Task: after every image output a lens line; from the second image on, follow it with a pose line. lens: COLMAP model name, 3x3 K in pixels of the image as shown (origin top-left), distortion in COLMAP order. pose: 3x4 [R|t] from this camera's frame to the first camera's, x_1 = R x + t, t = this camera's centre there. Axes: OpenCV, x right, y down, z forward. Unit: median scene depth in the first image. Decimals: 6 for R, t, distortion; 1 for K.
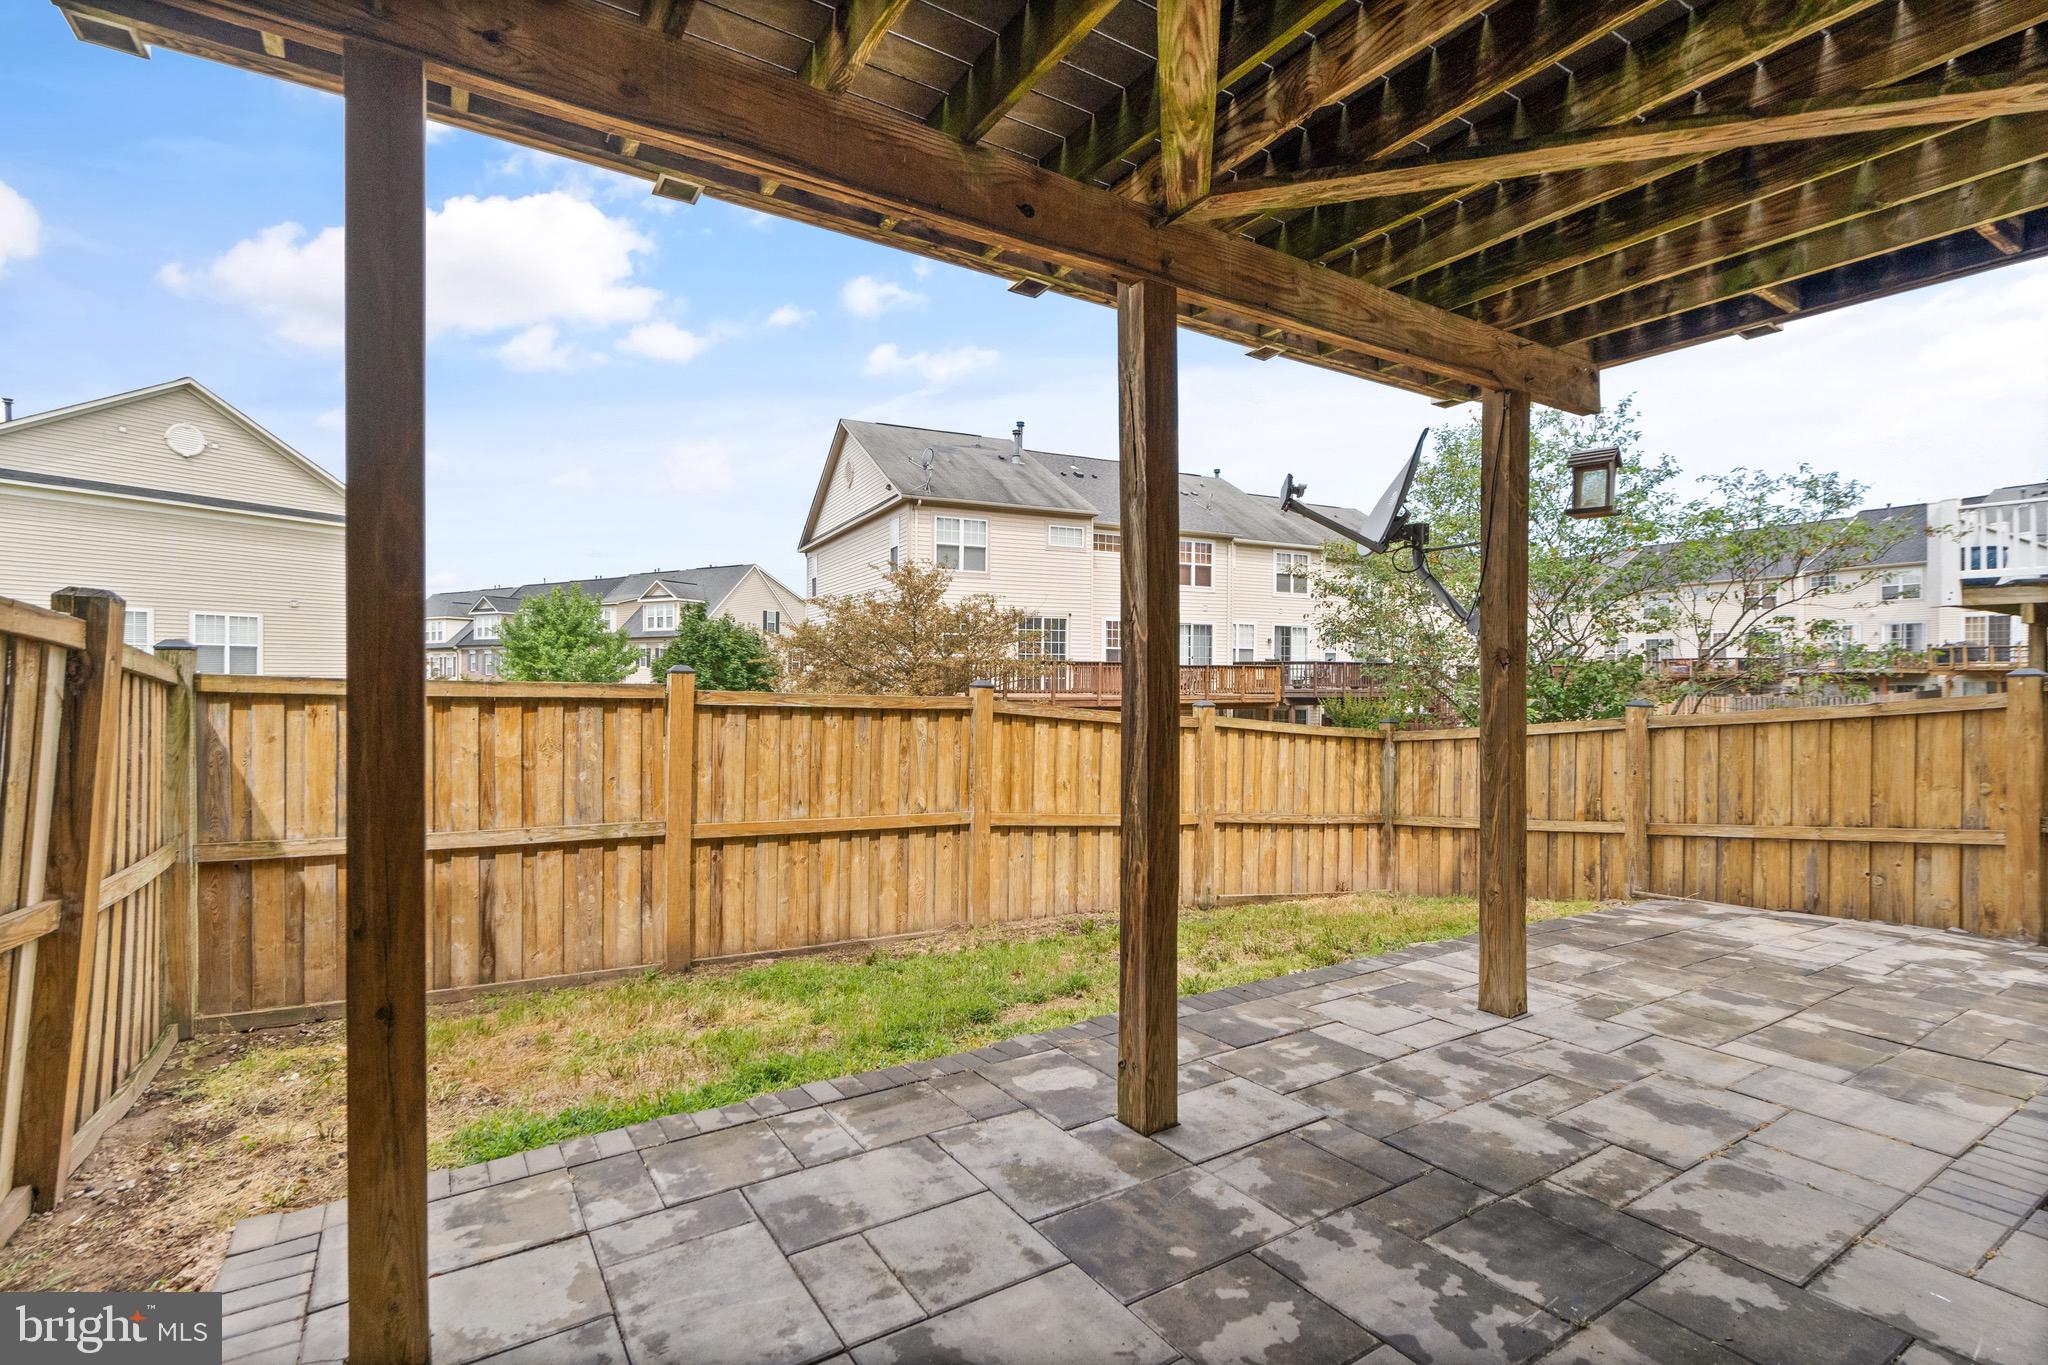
lens RADIAL K [[957.6, 0, 1040.1], [0, 957.6, 676.5], [0, 0, 1]] dist [-0.003757, 0.002844]
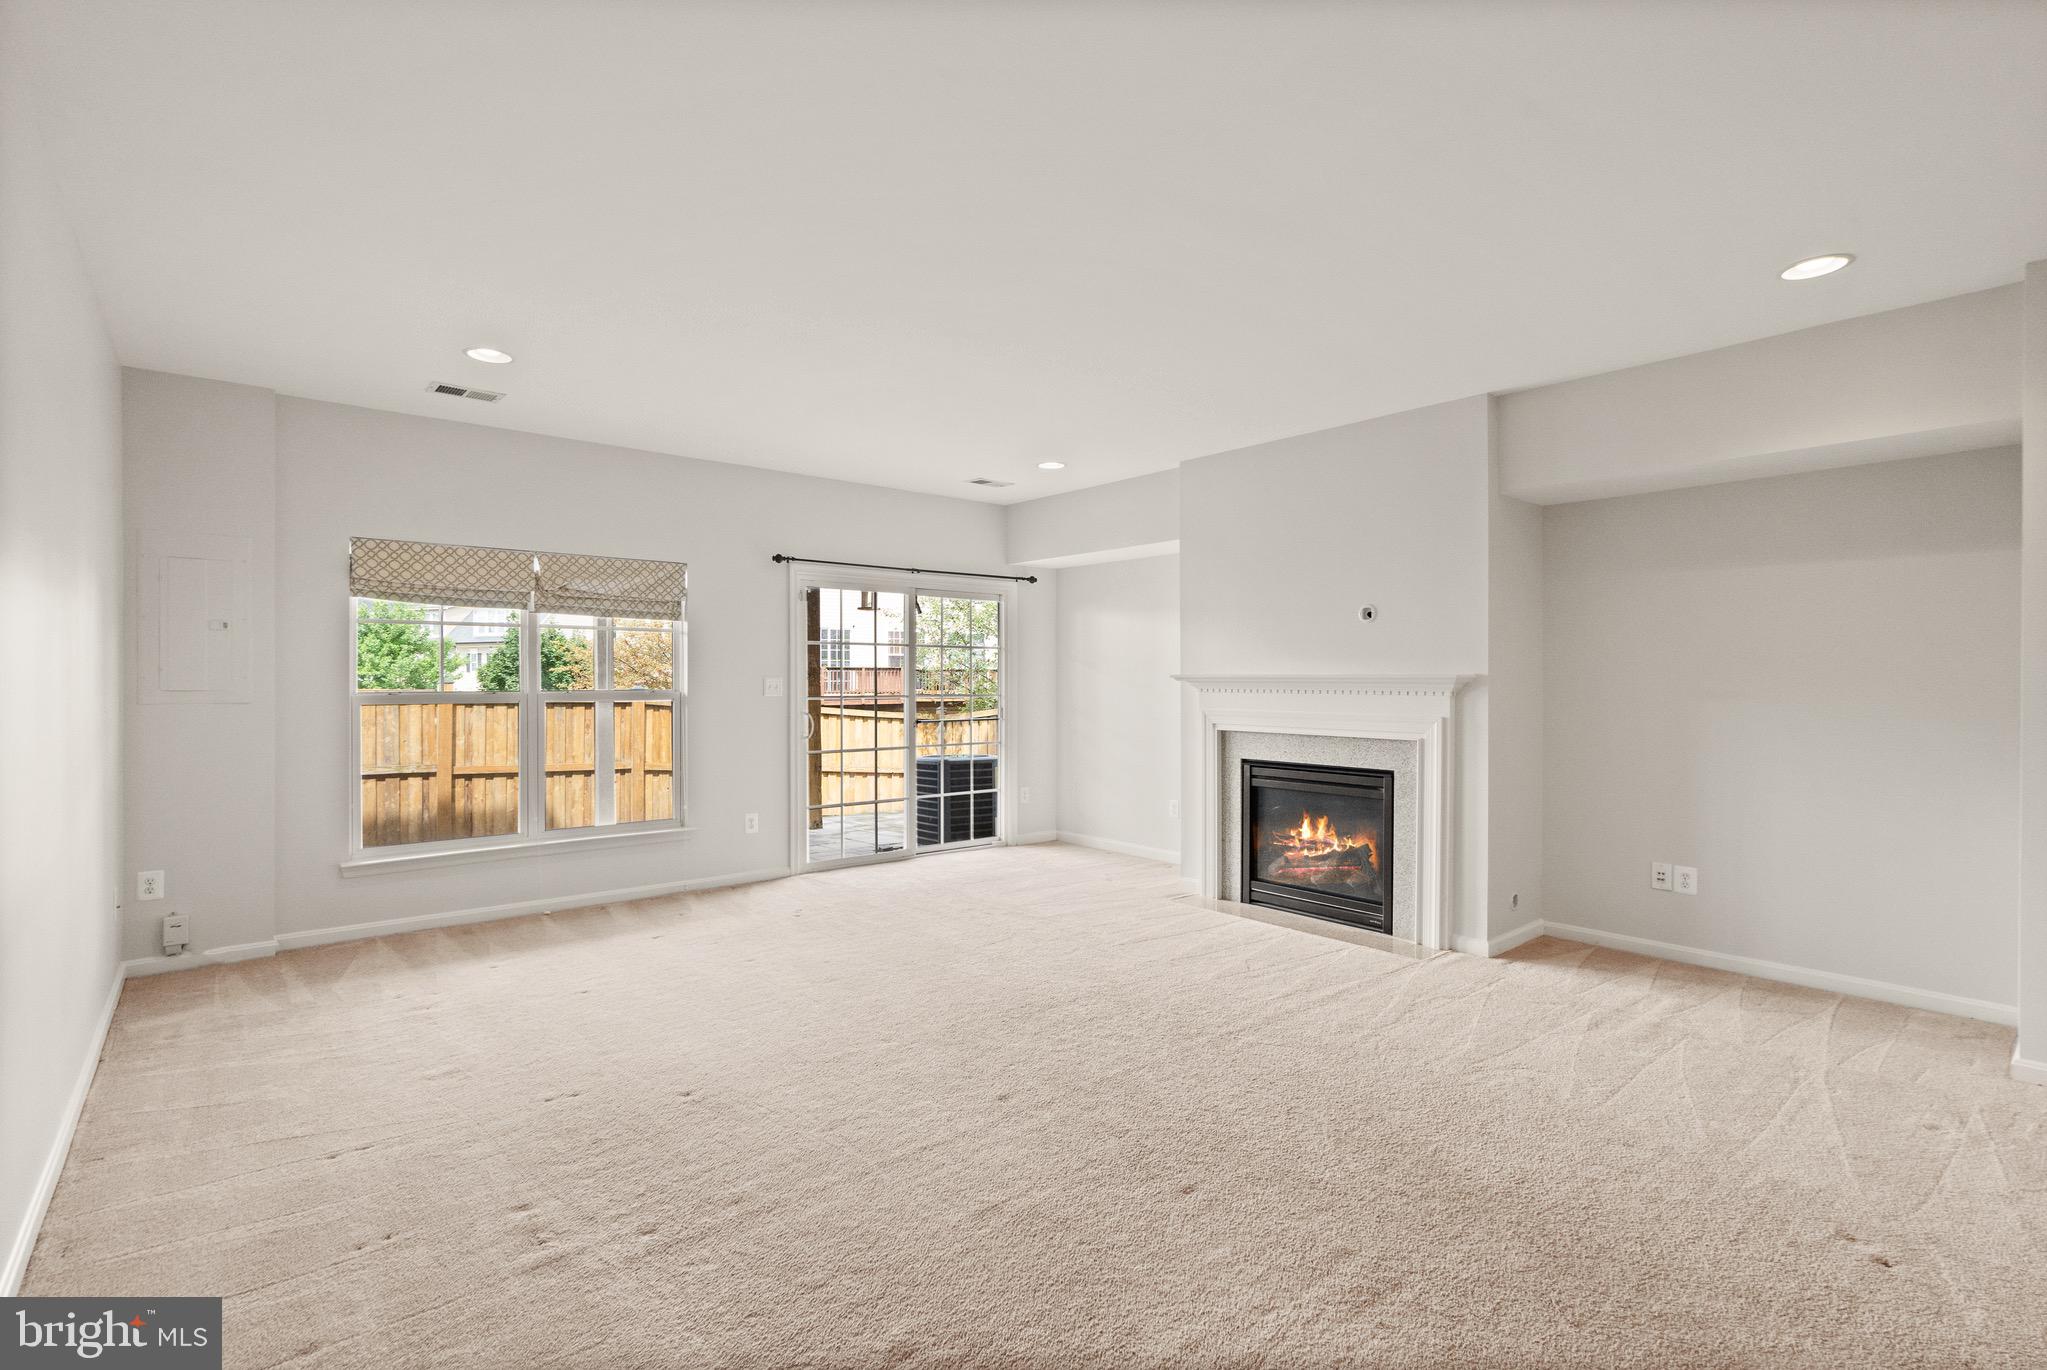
lens RADIAL K [[957.1, 0, 1033.5], [0, 957.1, 688.5], [0, 0, 1]] dist [-0.003757, 0.002844]
pose [[0.991666, -0.007887, 0.128596, 0.454790], [0.006349, 0.999903, 0.012363, -0.008785], [-0.128681, -0.011443, 0.991620, -0.861332]]
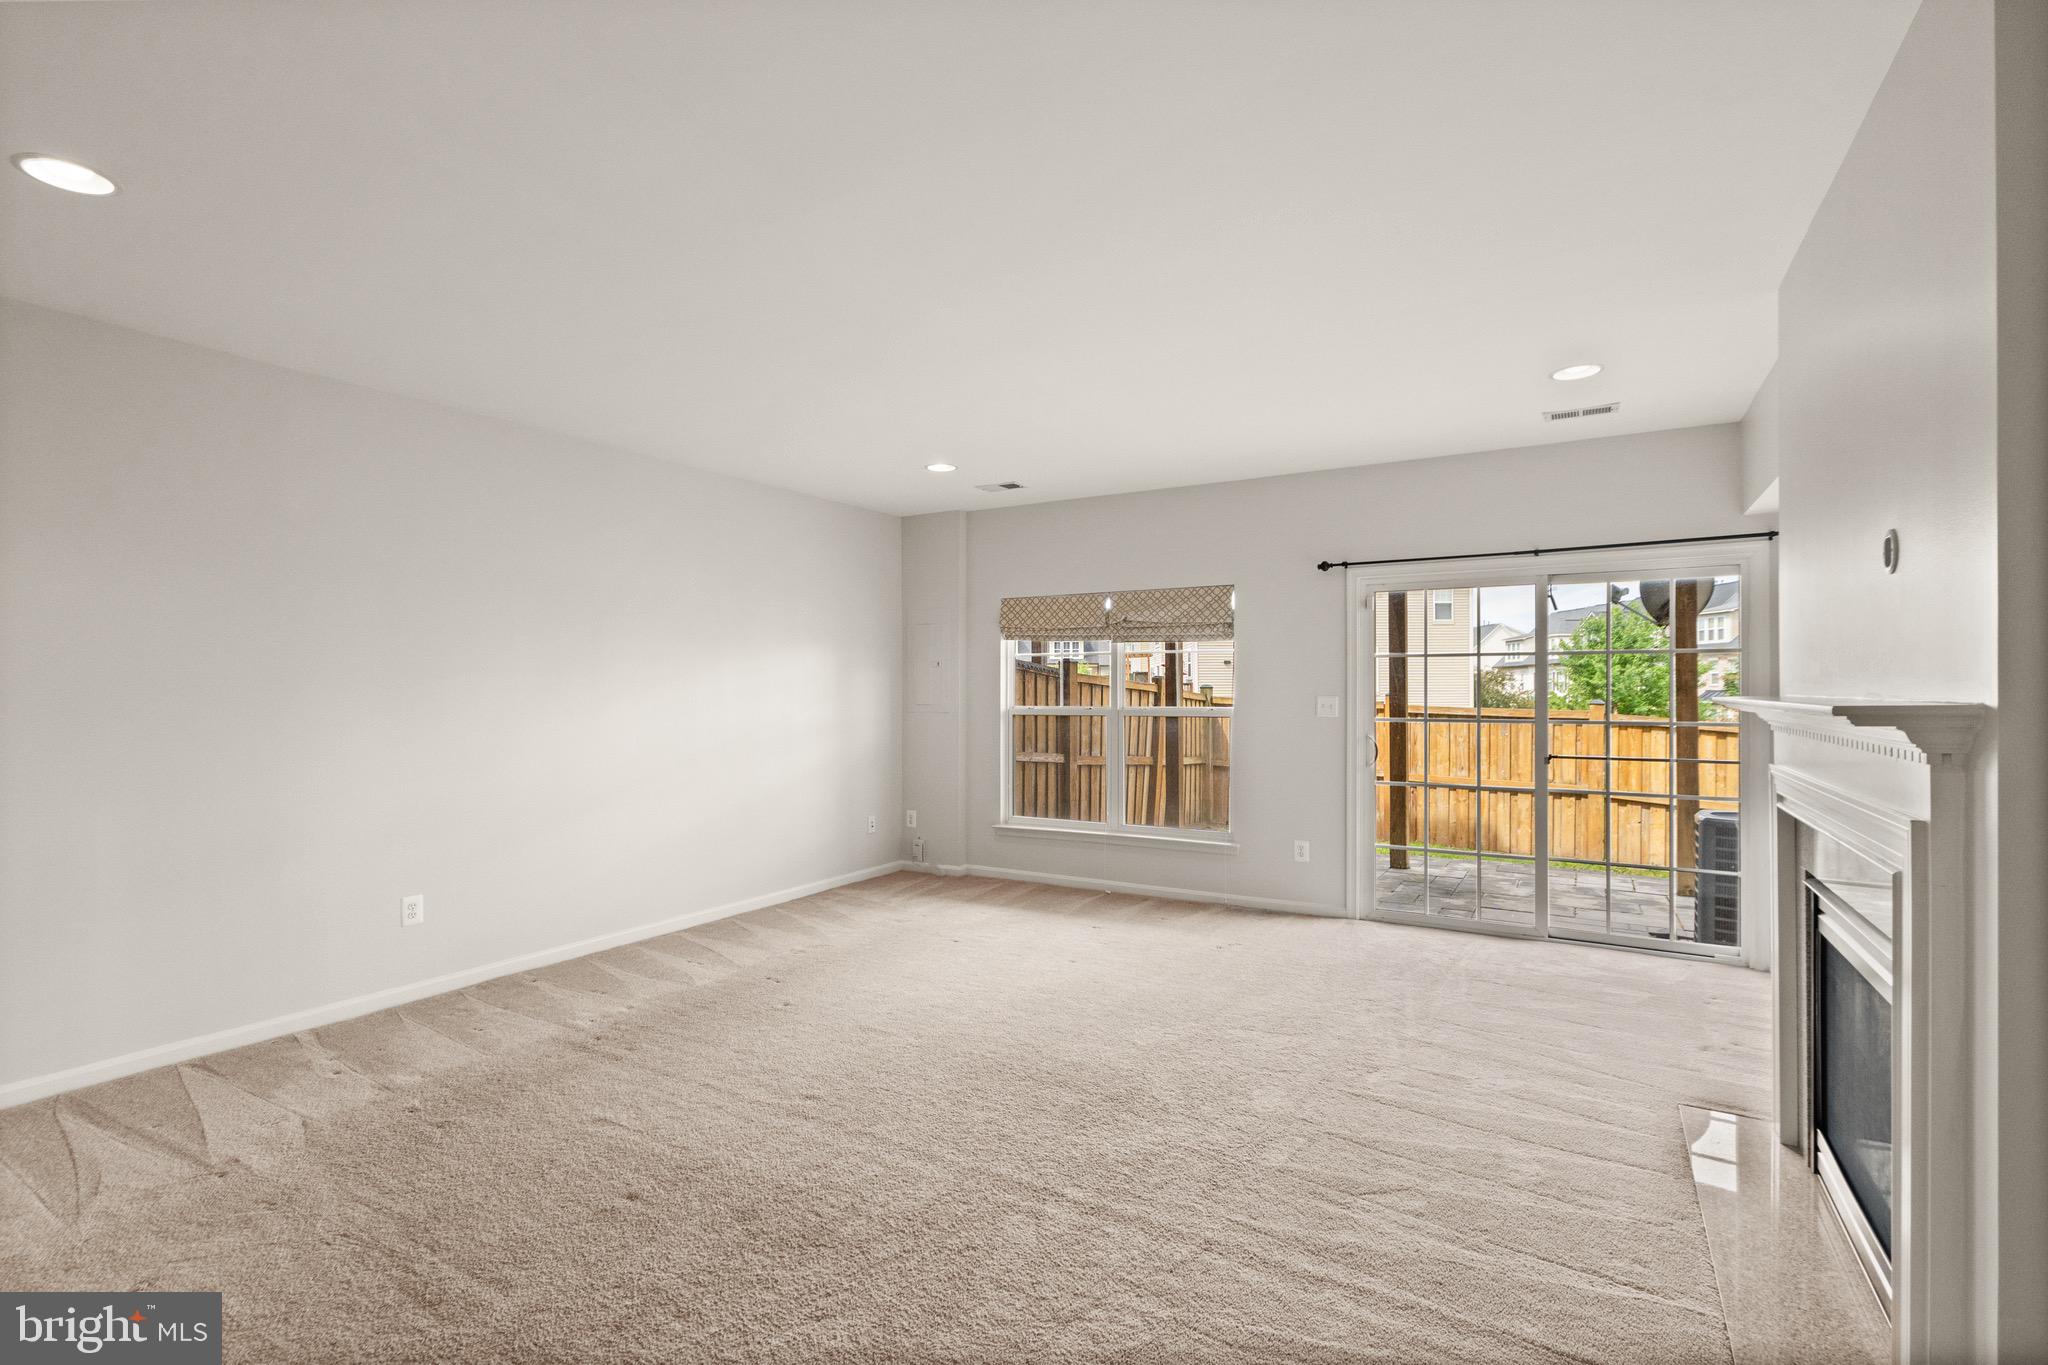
lens RADIAL K [[957.6, 0, 982.4], [0, 957.6, 681.4], [0, 0, 1]] dist [-0.003757, 0.002844]
pose [[0.427894, -0.015043, -0.903704, 0.950891], [0.007695, 0.999886, -0.013000, -0.013806], [0.903796, -0.001391, 0.427960, -0.558058]]
